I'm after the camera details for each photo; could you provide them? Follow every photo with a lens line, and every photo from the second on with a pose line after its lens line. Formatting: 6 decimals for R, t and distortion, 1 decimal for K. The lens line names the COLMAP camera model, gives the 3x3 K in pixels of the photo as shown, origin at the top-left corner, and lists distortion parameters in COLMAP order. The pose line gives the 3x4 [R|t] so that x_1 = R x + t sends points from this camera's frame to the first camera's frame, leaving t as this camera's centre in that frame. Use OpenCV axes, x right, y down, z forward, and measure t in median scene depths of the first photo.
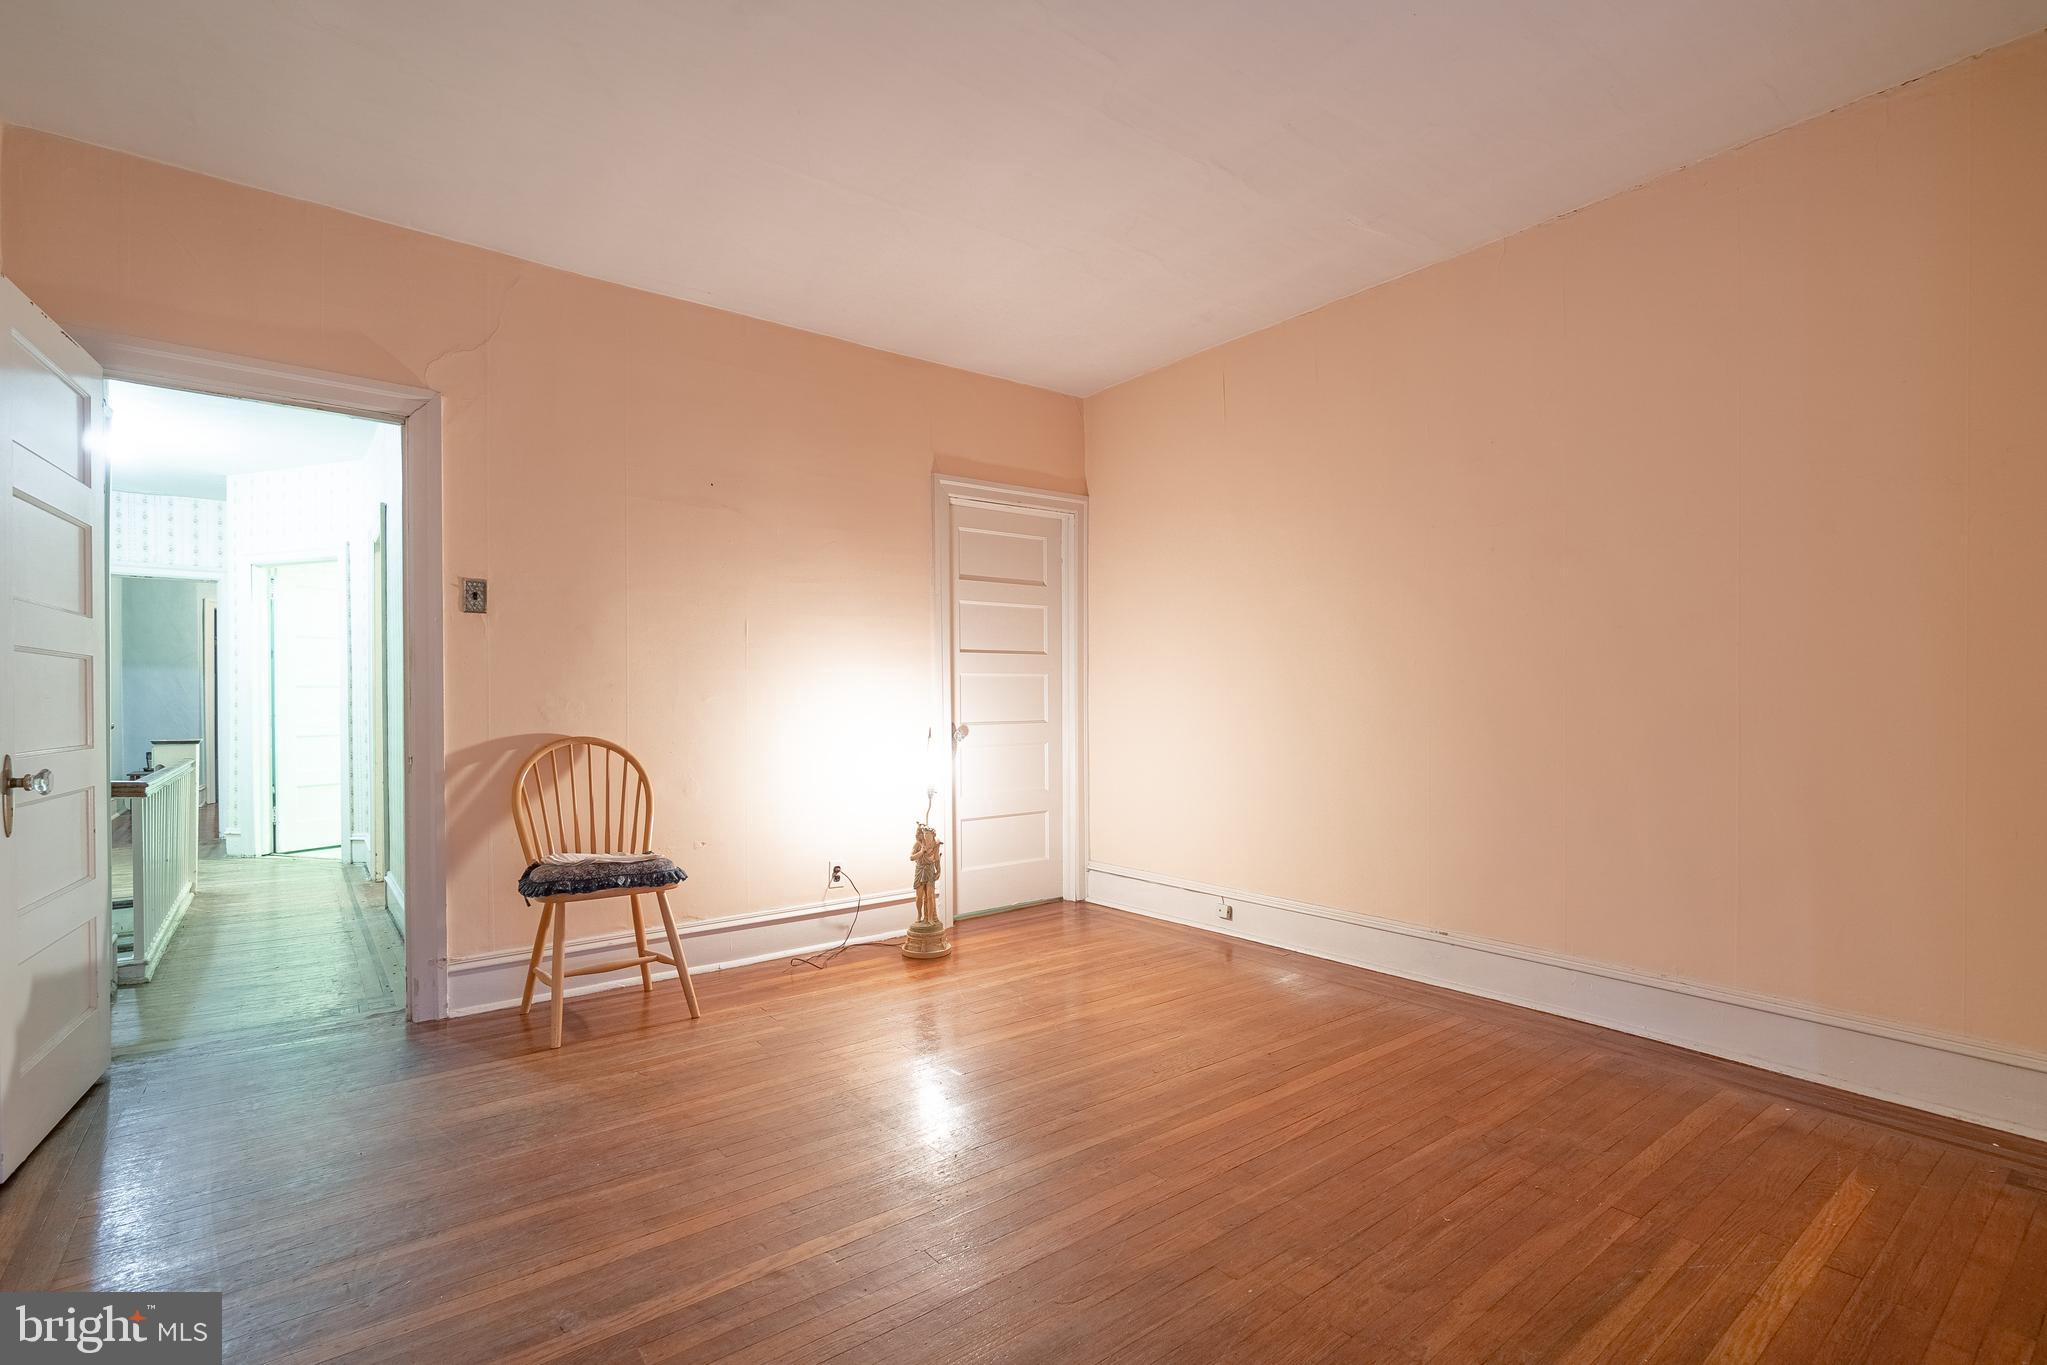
lens RADIAL K [[939.1, 0, 1009.5], [0, 939.1, 696.1], [0, 0, 1]] dist [-0.010774, 0.003456]
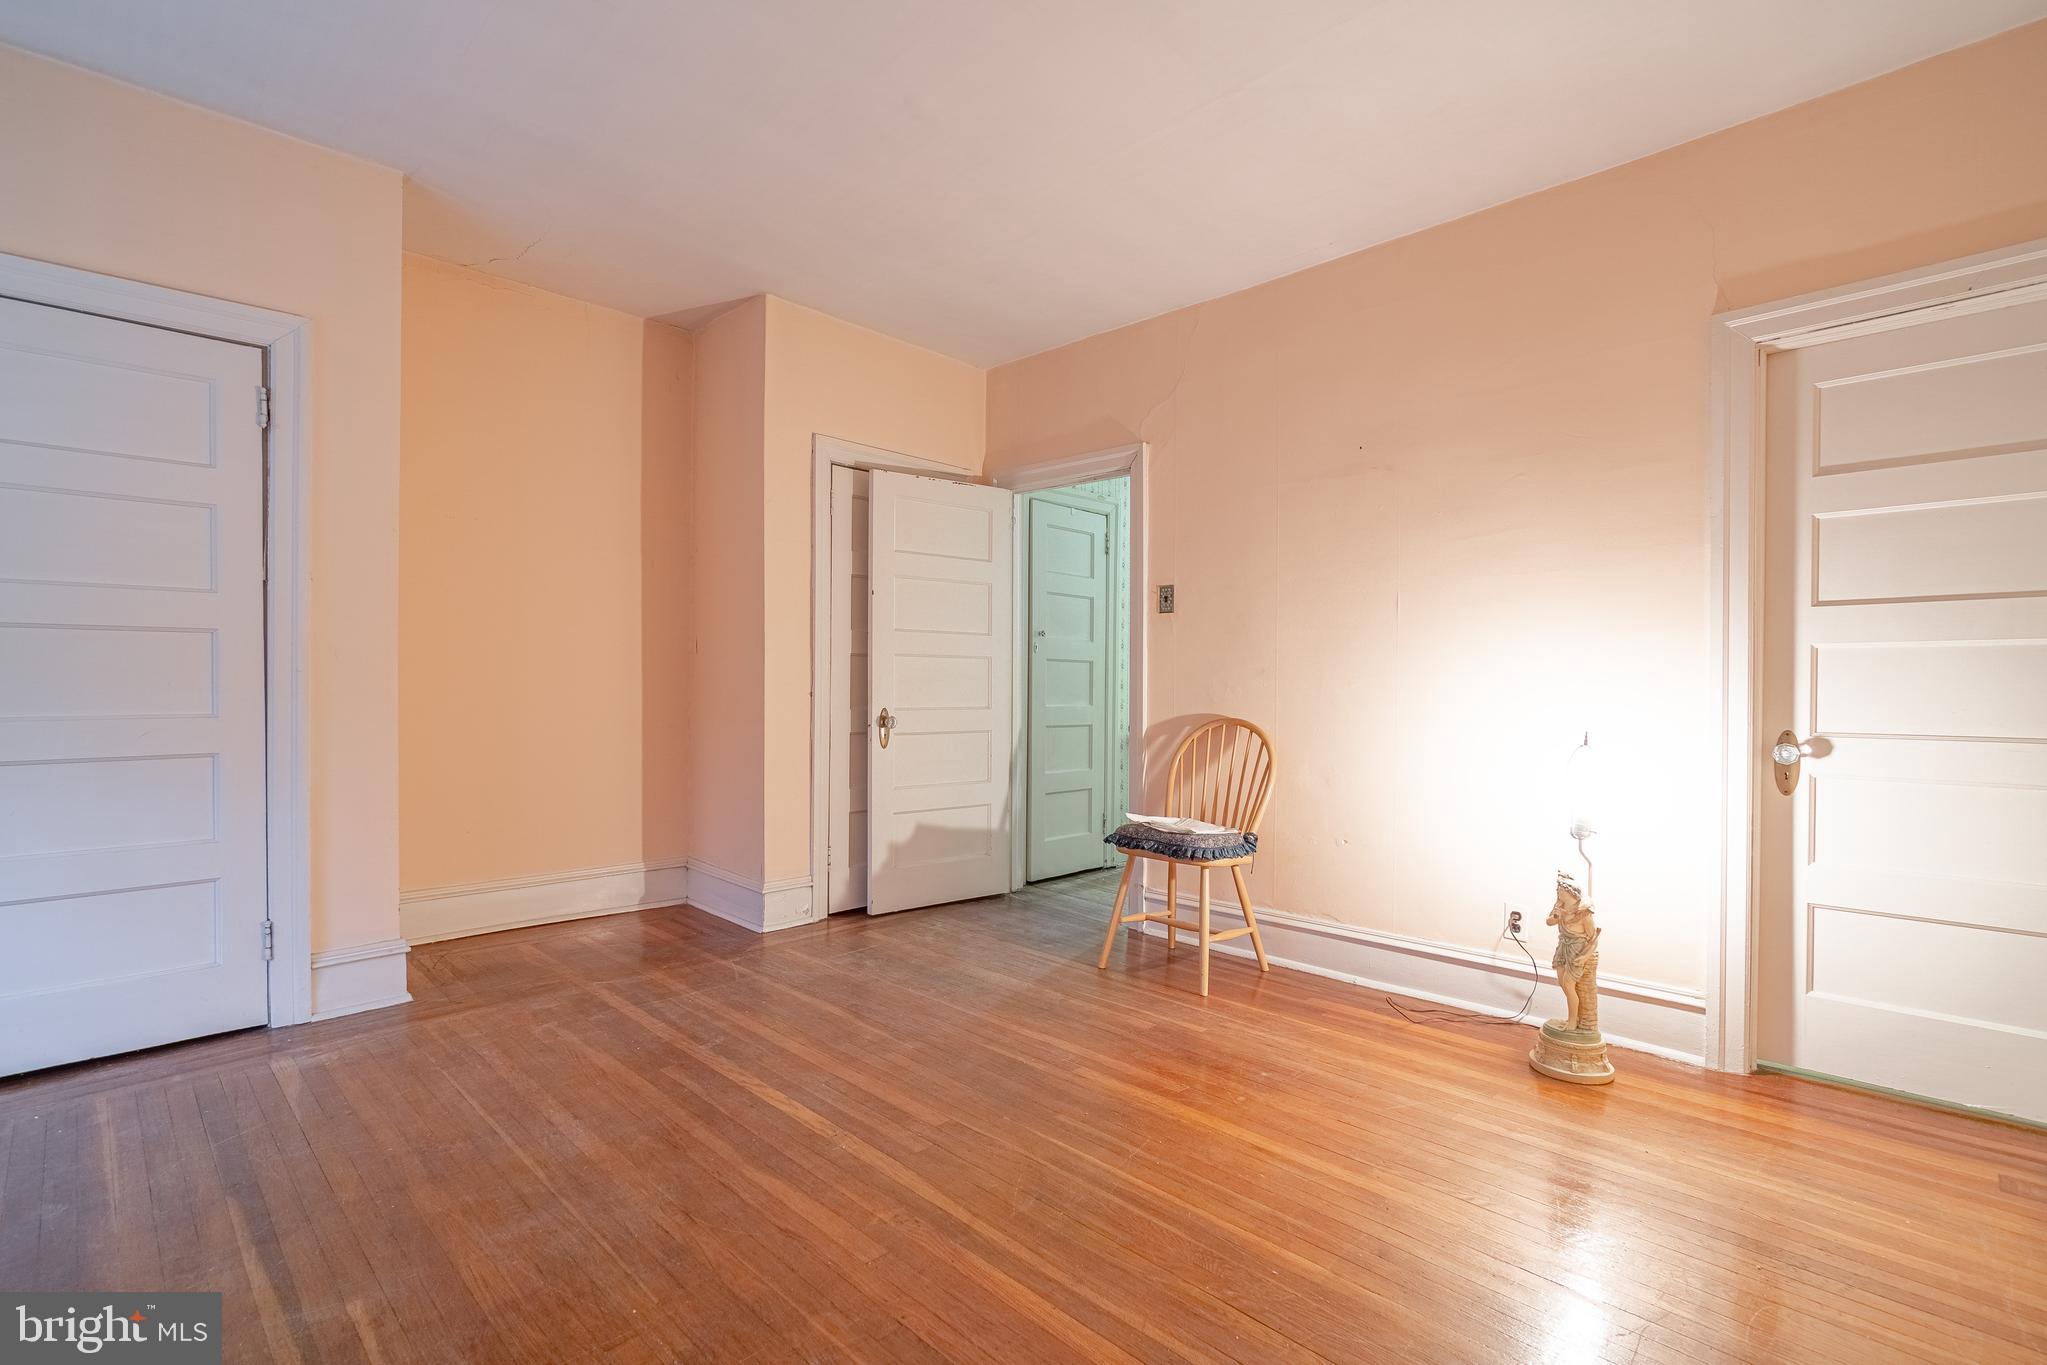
lens RADIAL K [[939.1, 0, 1009.5], [0, 939.1, 696.1], [0, 0, 1]] dist [-0.010774, 0.003456]
pose [[0.127675, 0.019165, -0.991631, 0.549014], [-0.003929, 0.999815, 0.018818, -0.001887], [0.991808, 0.001493, 0.127727, 0.560316]]
